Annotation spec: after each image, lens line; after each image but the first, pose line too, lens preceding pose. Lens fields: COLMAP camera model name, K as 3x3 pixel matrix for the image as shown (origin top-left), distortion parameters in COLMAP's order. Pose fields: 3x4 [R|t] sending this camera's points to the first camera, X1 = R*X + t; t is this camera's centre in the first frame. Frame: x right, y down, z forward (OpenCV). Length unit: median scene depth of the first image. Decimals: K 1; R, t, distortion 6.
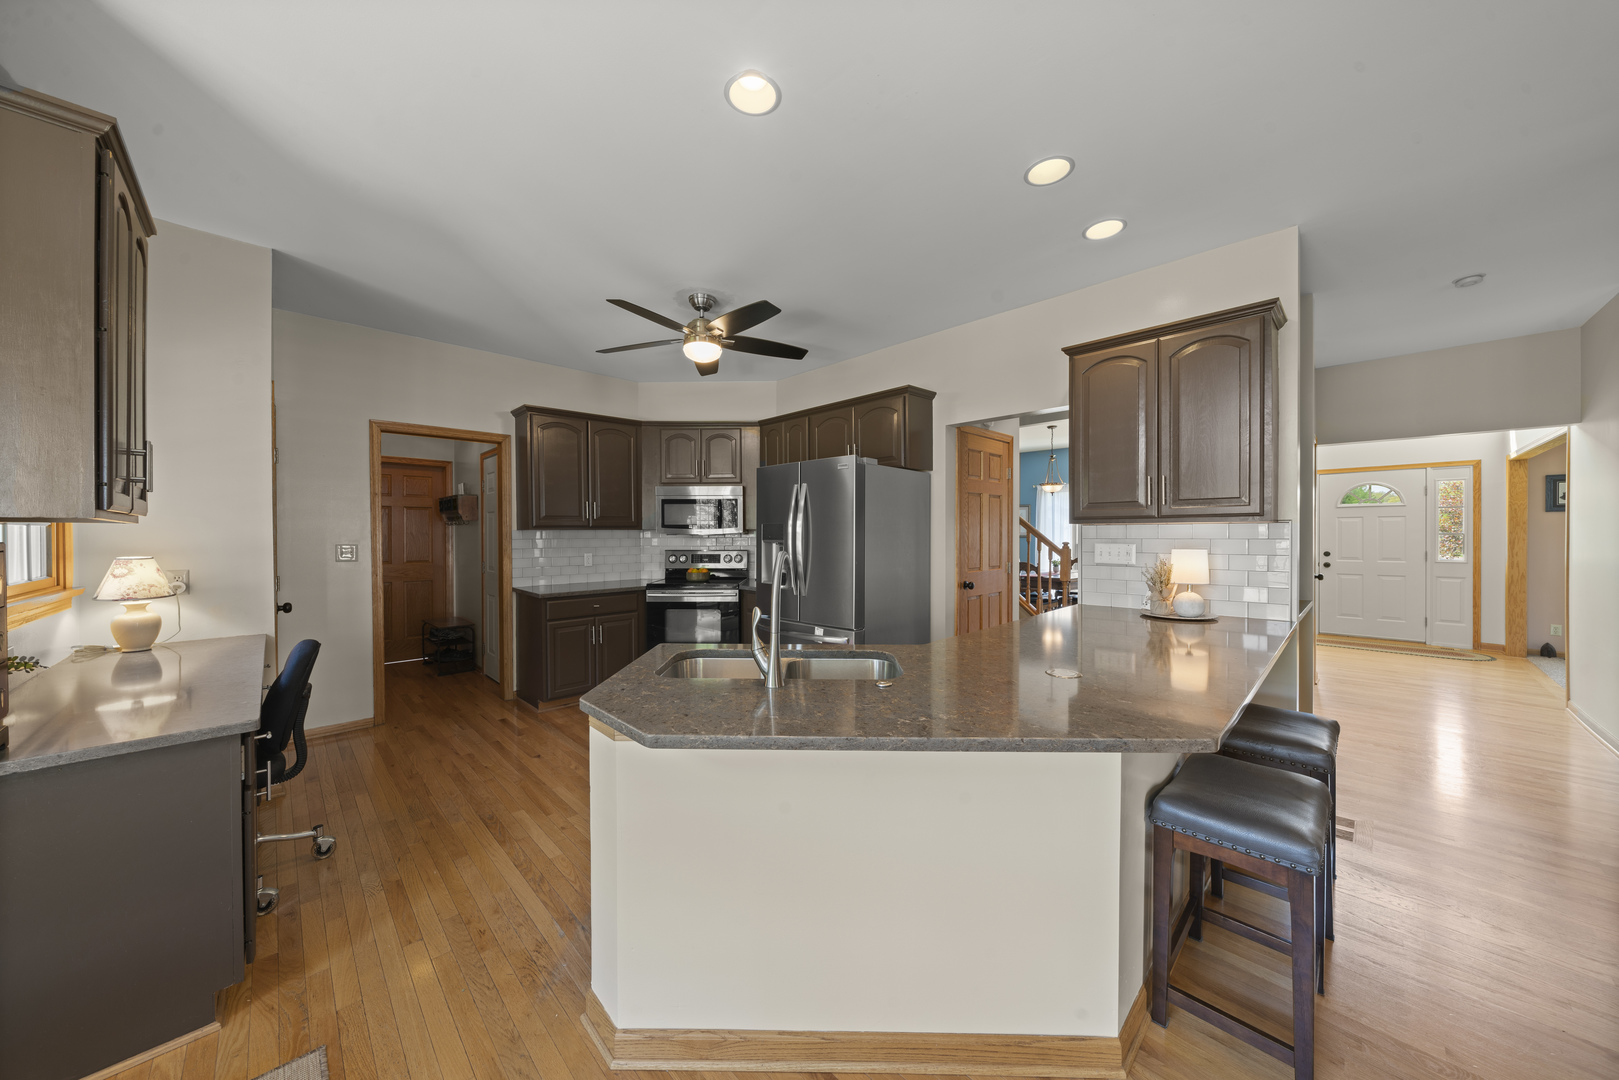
lens RADIAL K [[552.5, 0, 795.6], [0, 552.5, 539.9], [0, 0, 1]] dist [-0.006453, 0.000181]
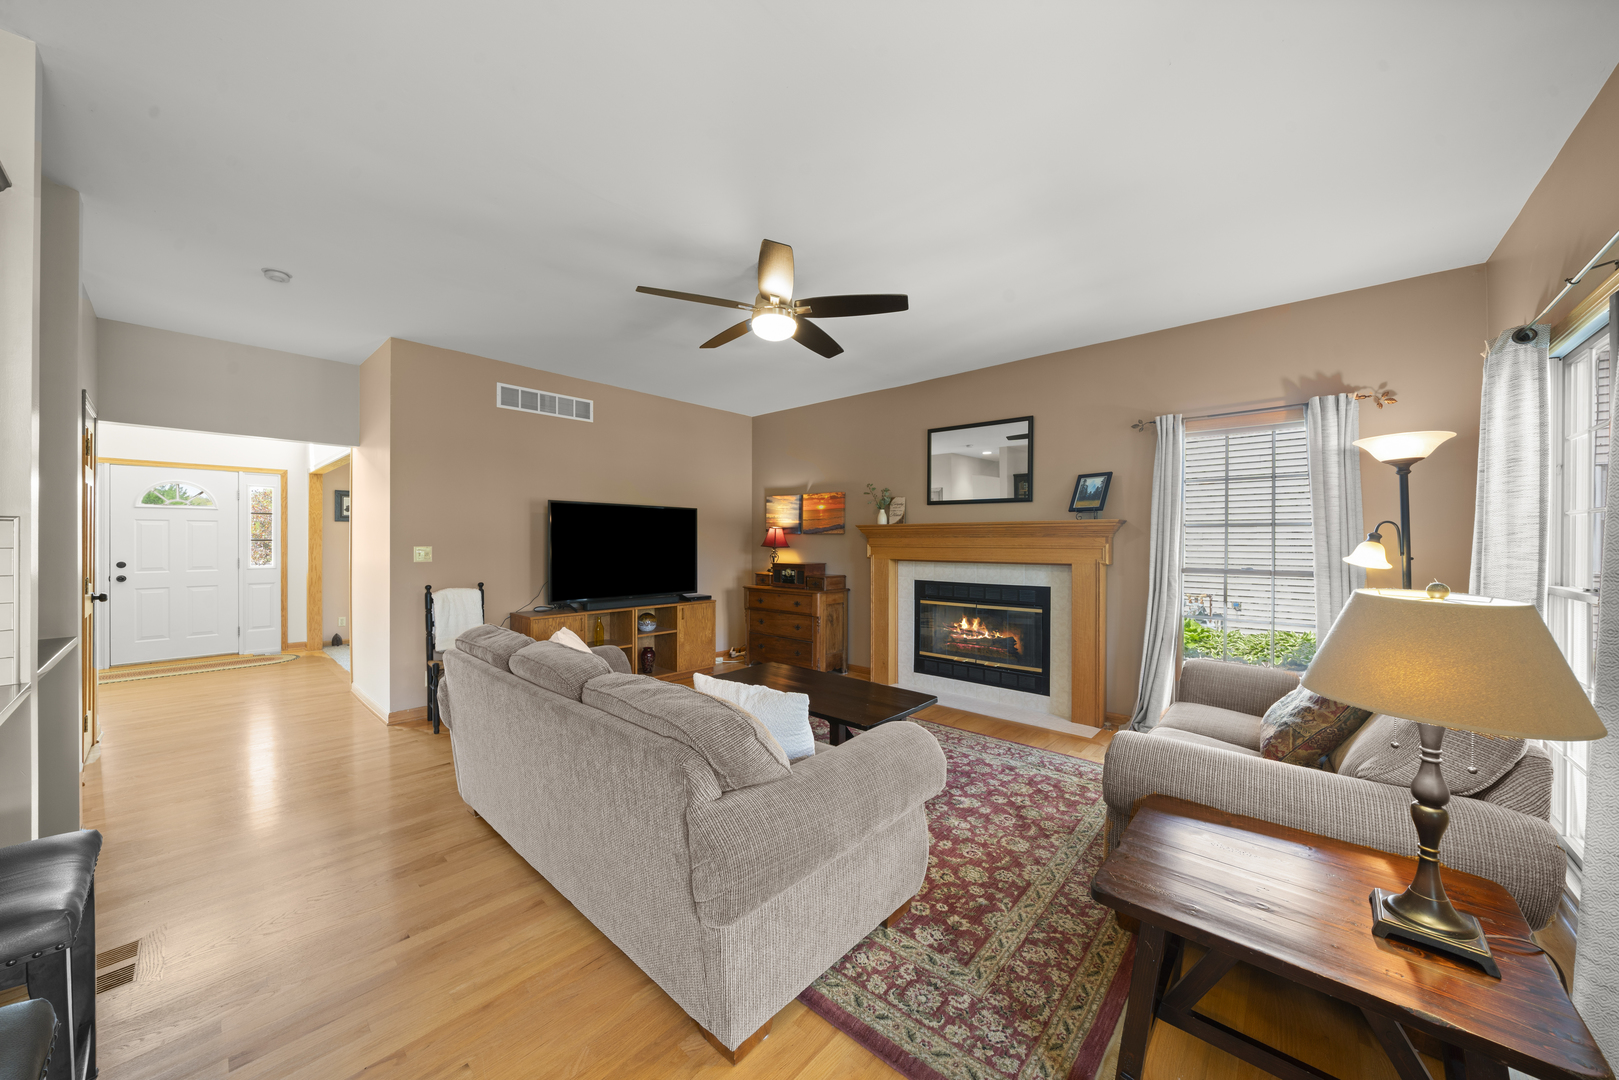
lens RADIAL K [[552.5, 0, 800.7], [0, 552.5, 539.4], [0, 0, 1]] dist [-0.006453, 0.000181]
pose [[-0.077351, 0.004491, 0.996994, 0.228010], [0.007063, 0.999967, -0.003956, -0.002568], [-0.996979, 0.006735, -0.077380, 0.180884]]
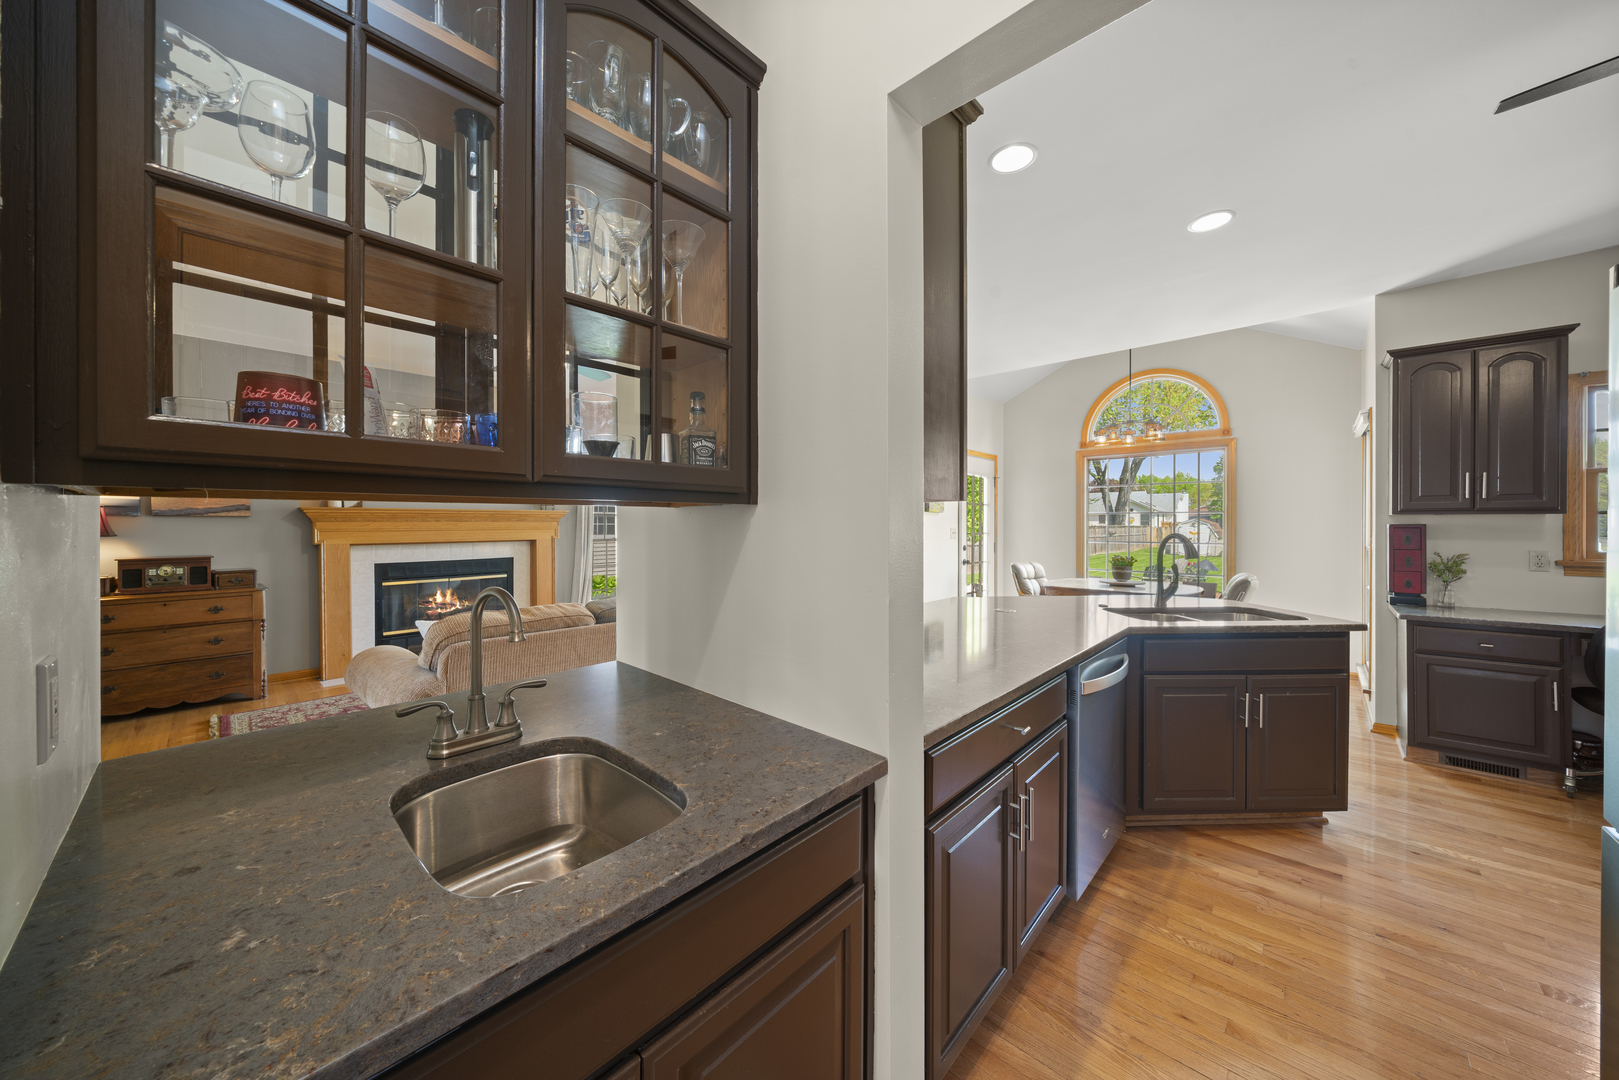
lens RADIAL K [[552.5, 0, 797.6], [0, 552.5, 529.1], [0, 0, 1]] dist [-0.006453, 0.000181]
pose [[-0.998448, 0.005108, -0.055463, 0.691927], [0.004091, 0.999822, 0.018431, -0.015797], [0.055548, 0.018175, -0.998291, 1.493929]]
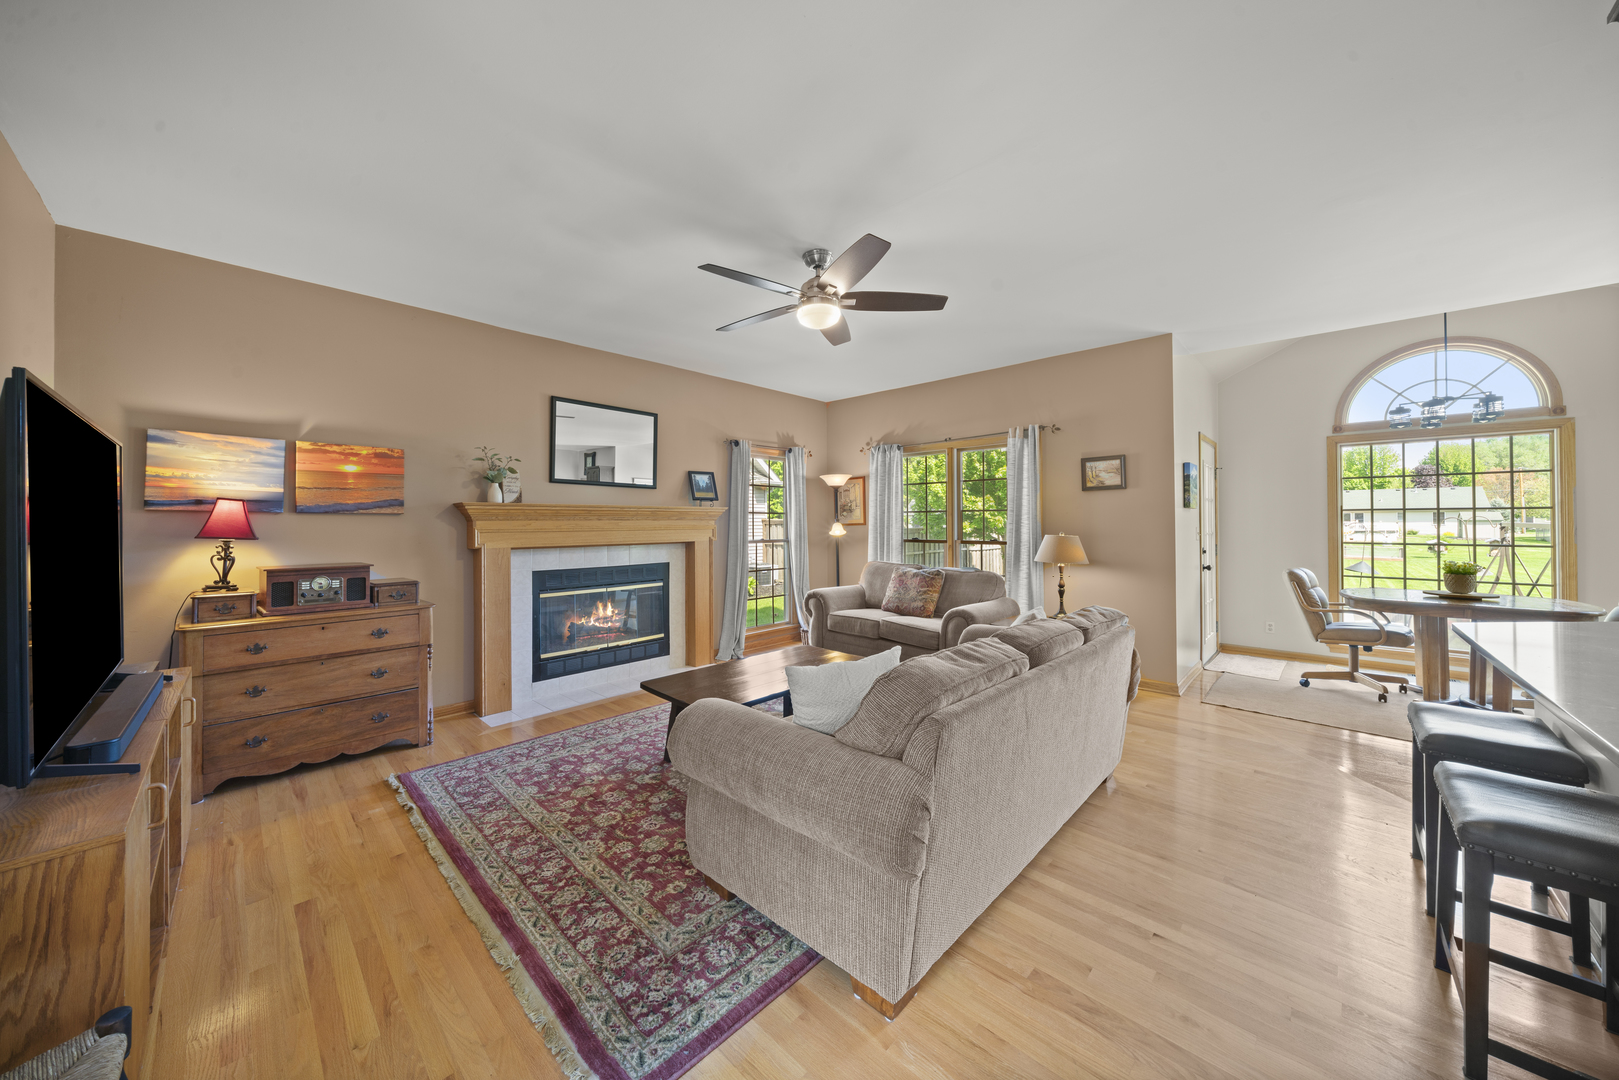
lens RADIAL K [[552.5, 0, 804.0], [0, 552.5, 517.9], [0, 0, 1]] dist [-0.006453, 0.000181]
pose [[-0.999236, 0.005765, -0.038662, 1.278111], [0.005783, 0.999983, -0.000334, -0.014747], [0.038660, -0.000557, -0.999252, 1.156027]]
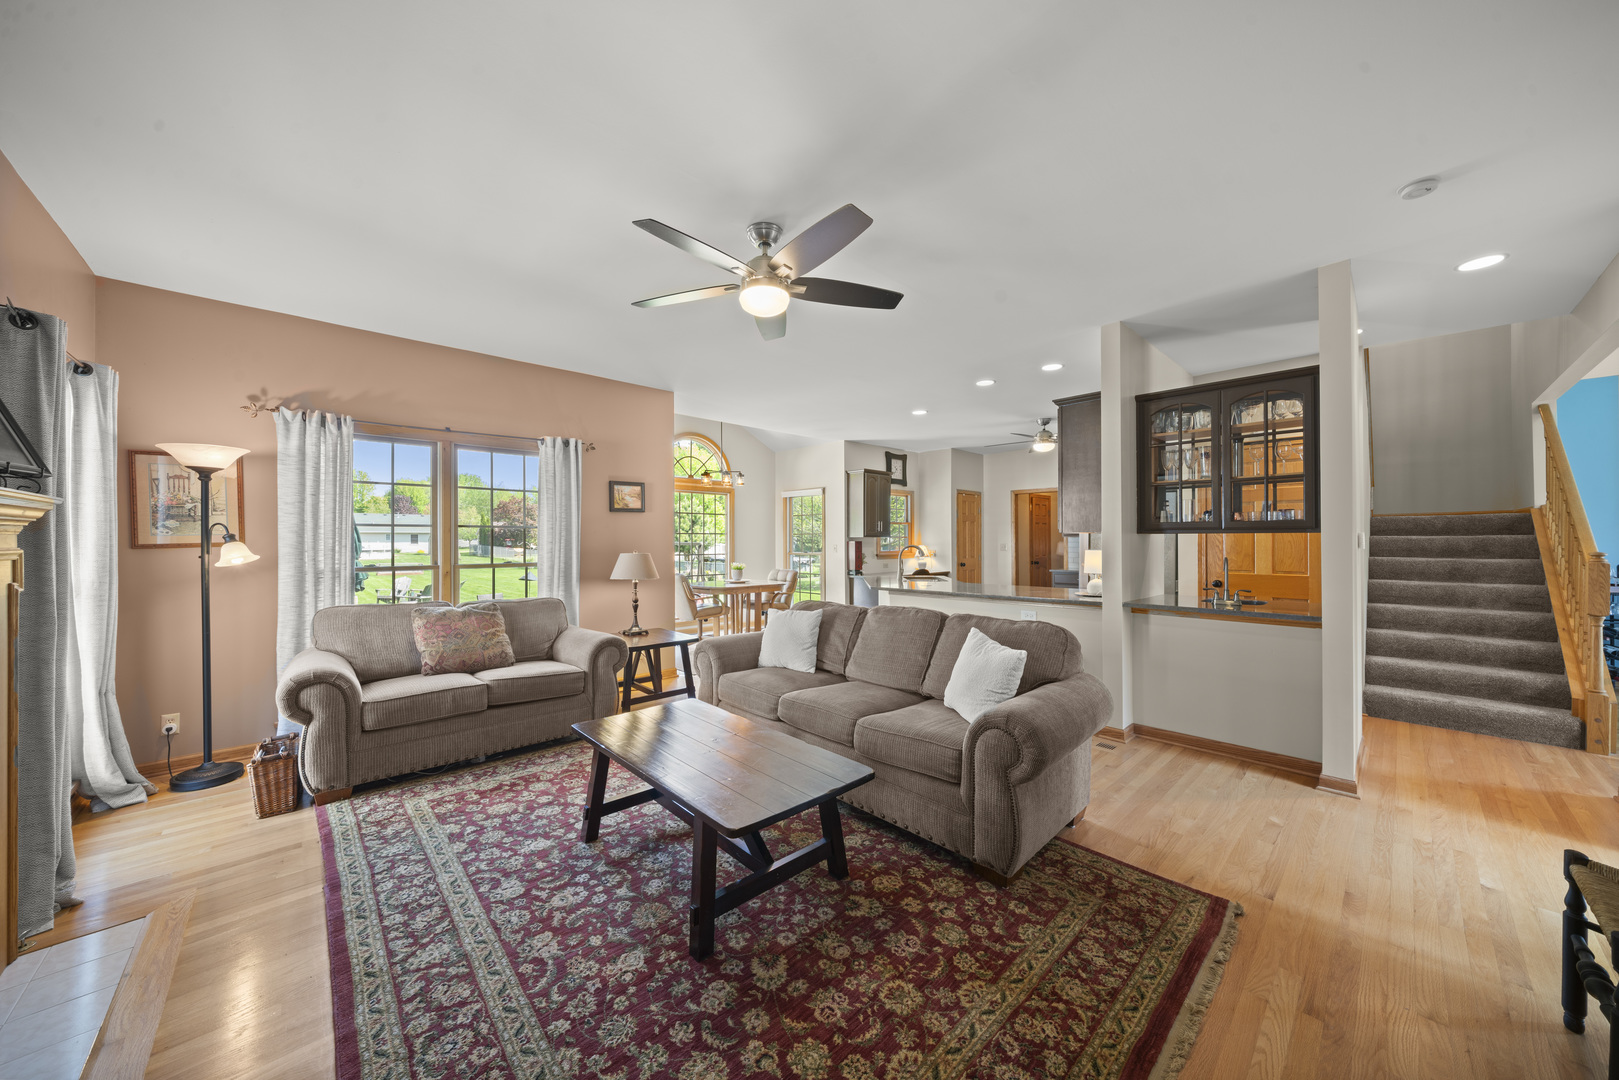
lens RADIAL K [[552.5, 0, 808.4], [0, 552.5, 539.4], [0, 0, 1]] dist [-0.006453, 0.000181]
pose [[-0.020994, 0.001033, -0.999779, 2.078116], [-0.005687, 0.999983, 0.001152, -0.008857], [0.999763, 0.005710, -0.020988, 0.237691]]
